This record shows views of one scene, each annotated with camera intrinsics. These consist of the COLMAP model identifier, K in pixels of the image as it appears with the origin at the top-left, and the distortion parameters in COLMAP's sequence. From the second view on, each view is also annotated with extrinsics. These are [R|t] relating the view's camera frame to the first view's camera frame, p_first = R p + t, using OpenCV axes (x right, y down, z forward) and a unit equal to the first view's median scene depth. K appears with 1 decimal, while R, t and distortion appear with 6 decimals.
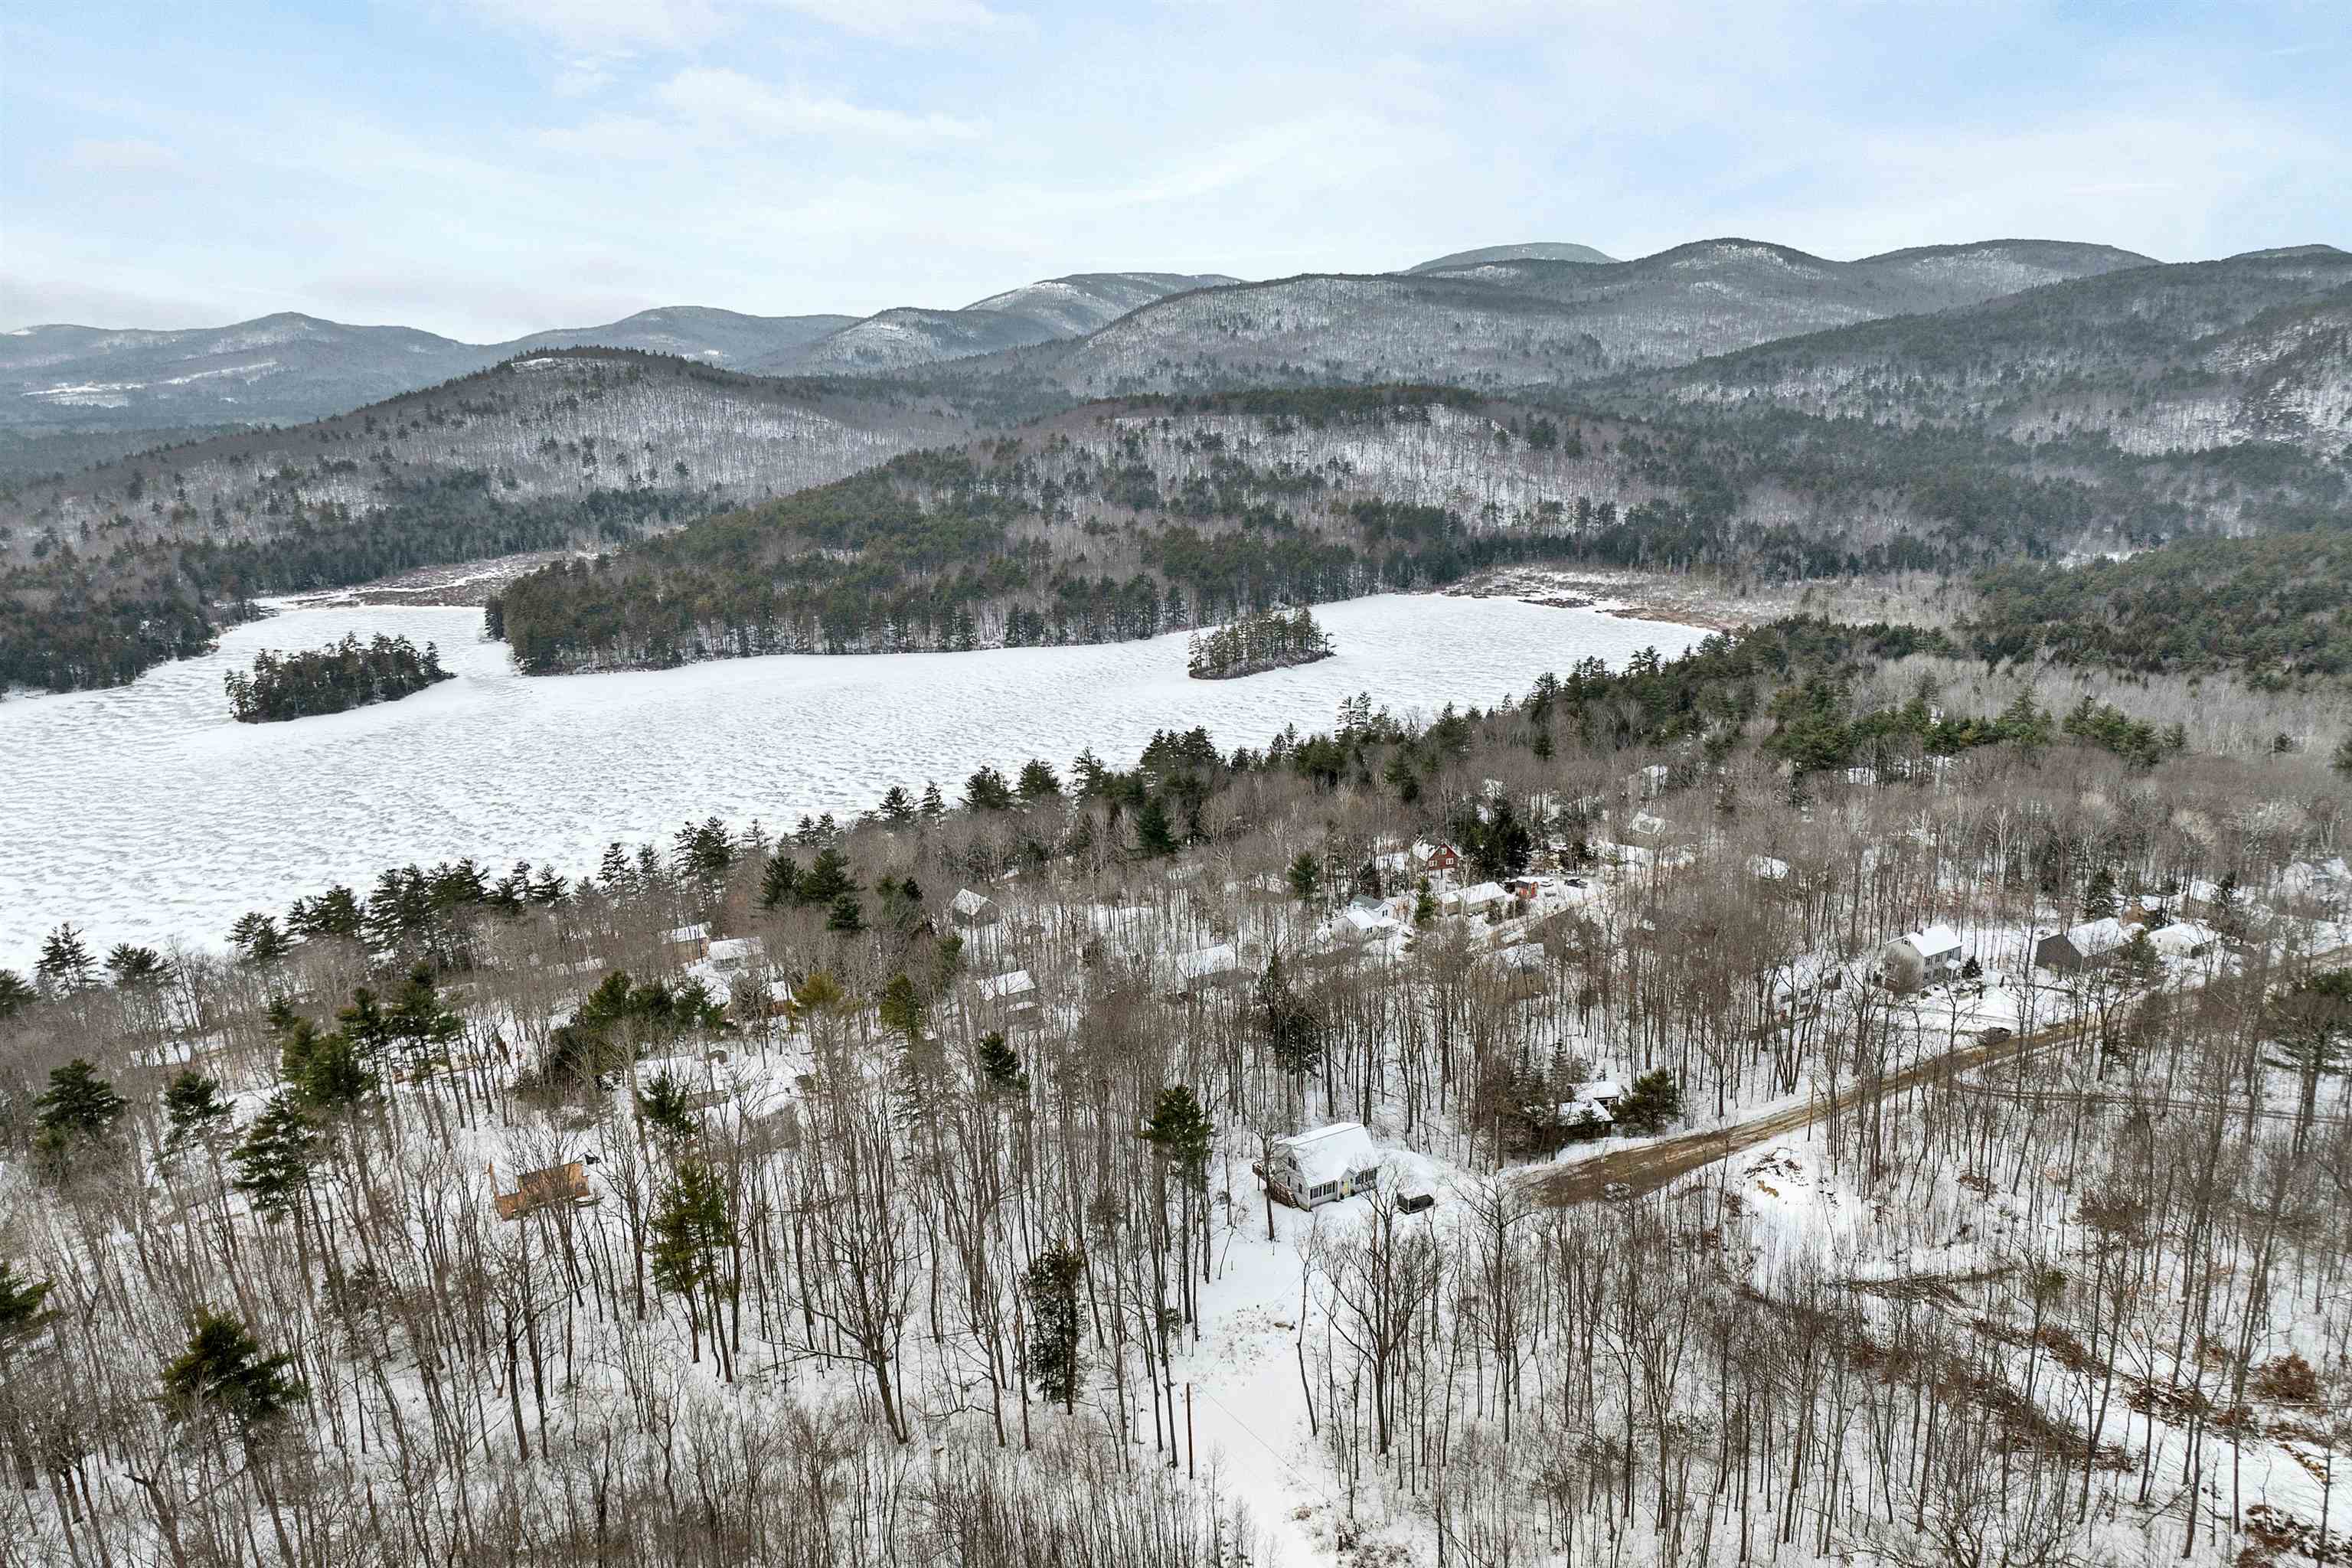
lens RADIAL K [[1698.5, 0, 1187.3], [0, 1698.5, 870.3], [0, 0, 1]] dist [-0.042311, 0.000255]
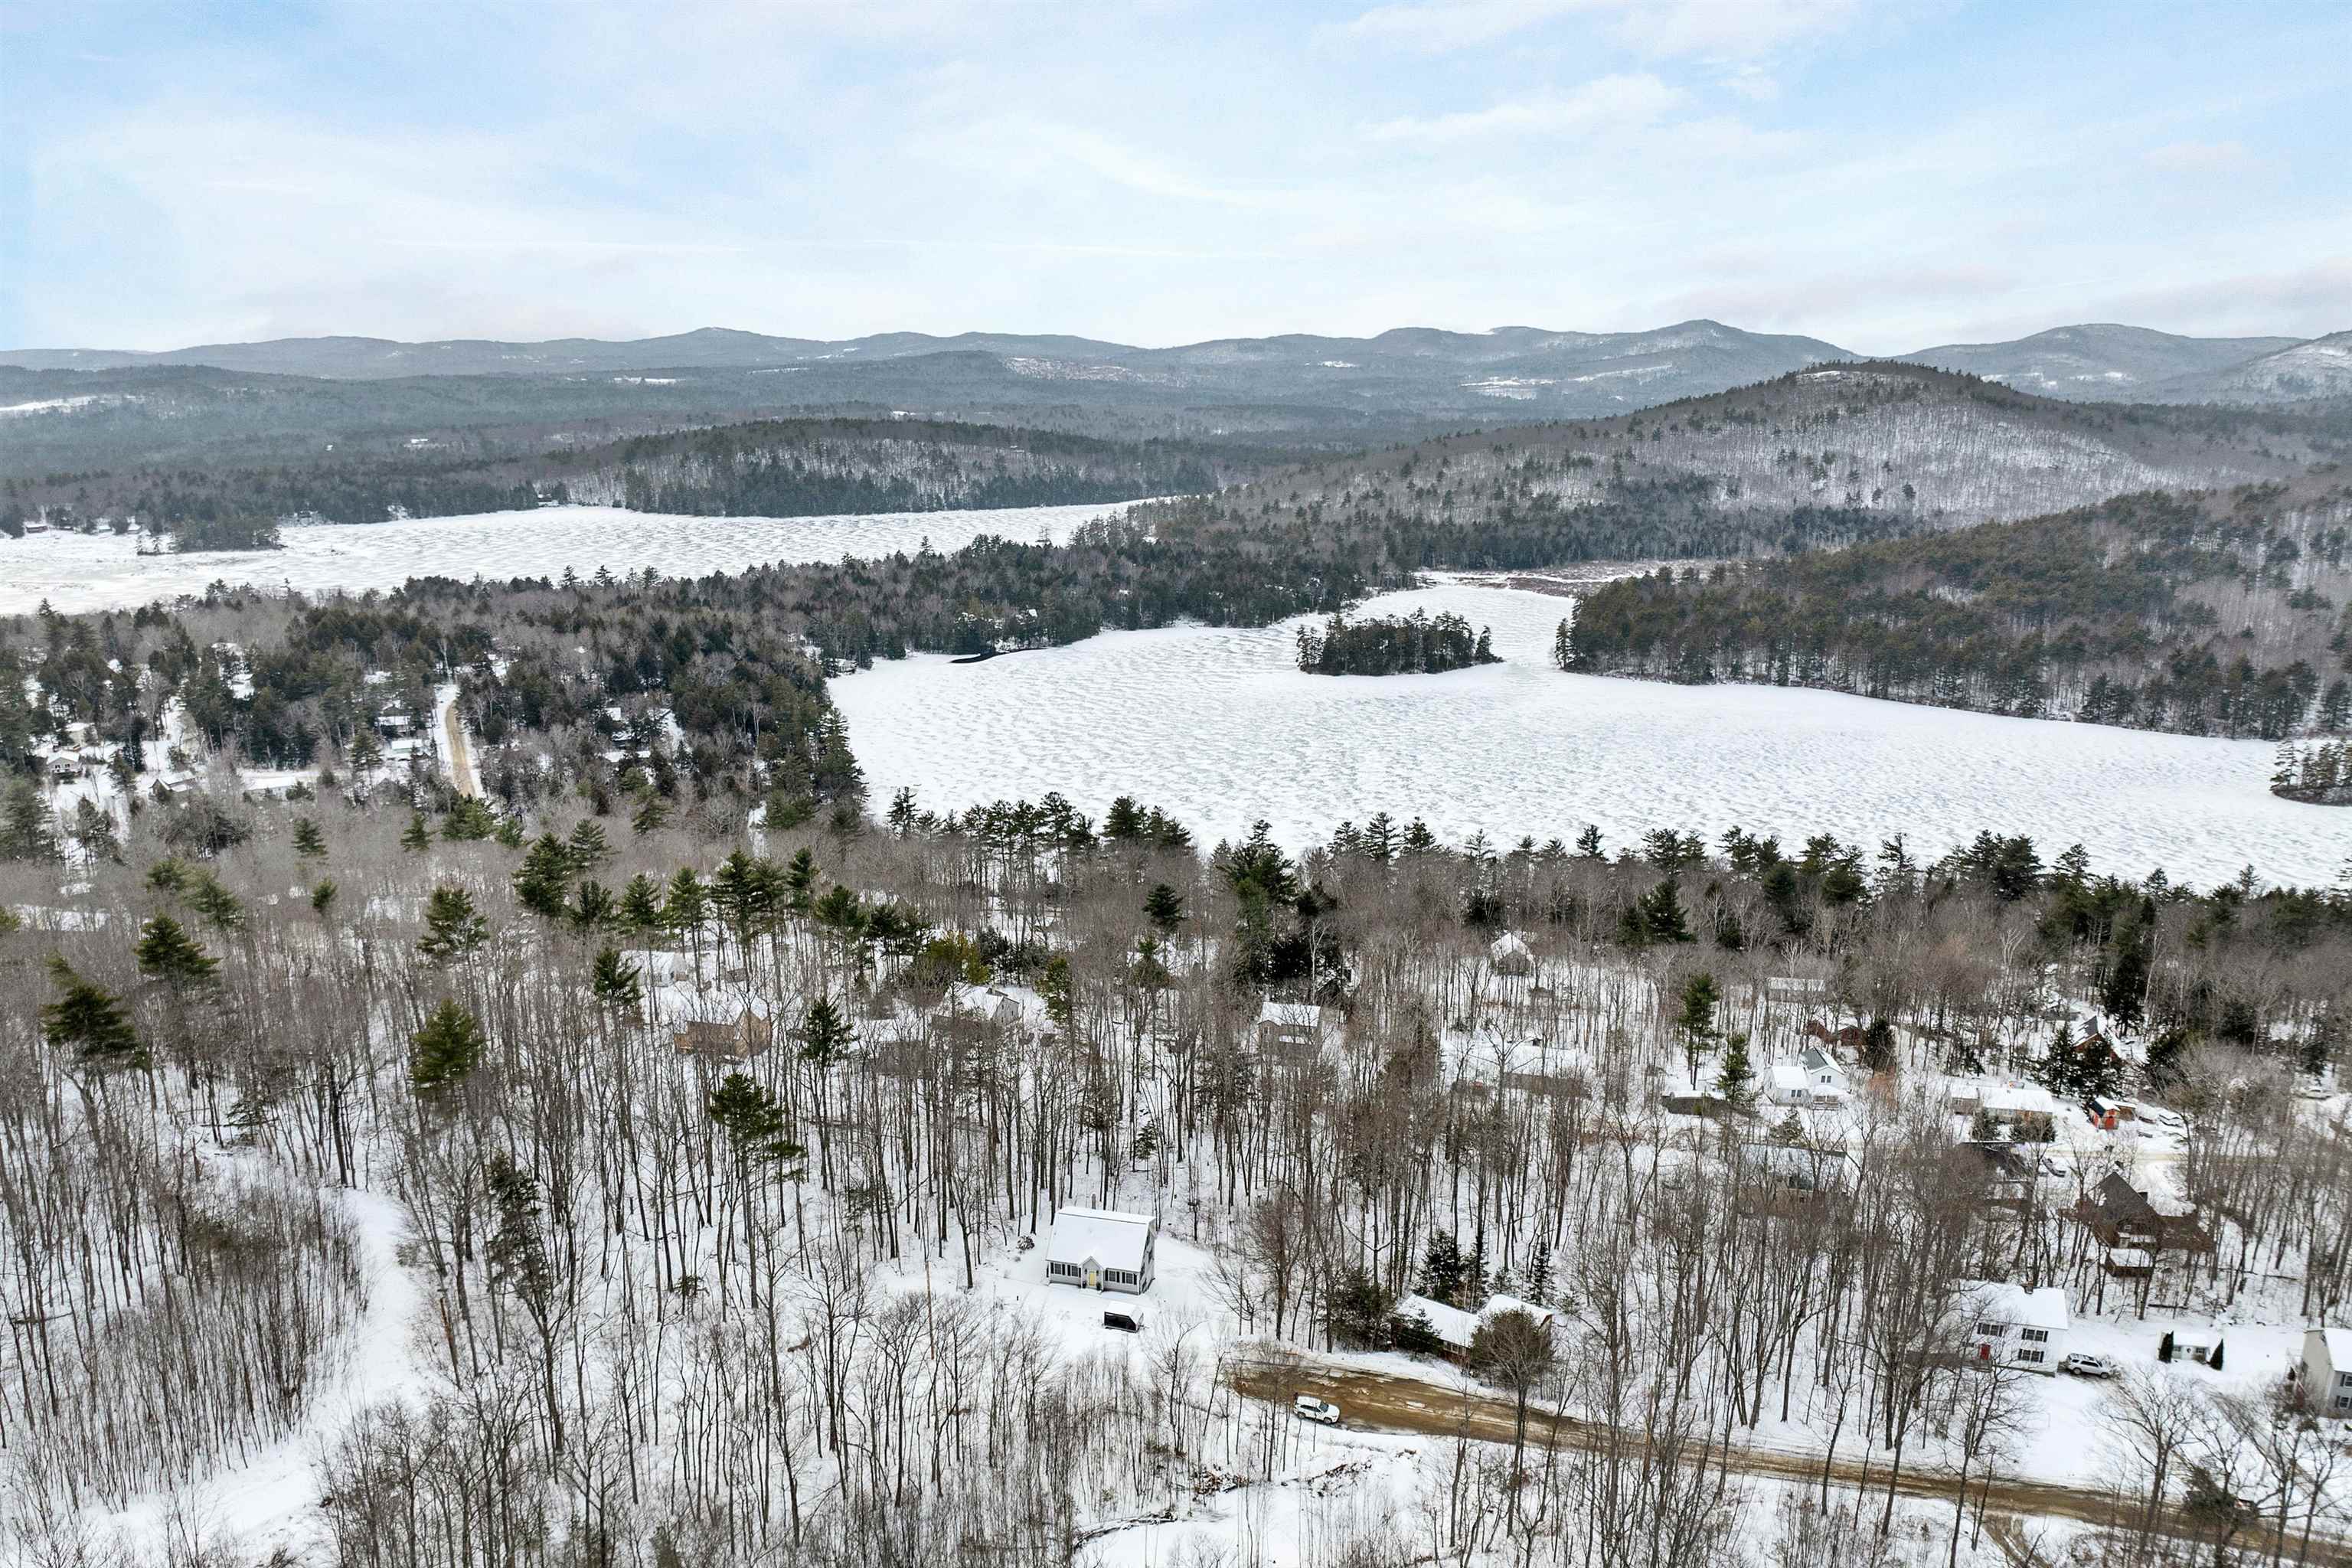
lens RADIAL K [[1698.5, 0, 1187.3], [0, 1698.5, 870.3], [0, 0, 1]] dist [-0.042311, 0.000255]
pose [[0.709752, 0.218861, -0.669591, 0.142487], [-0.223233, 0.971403, 0.080889, -0.023297], [0.668146, 0.092063, 0.738312, 0.068163]]
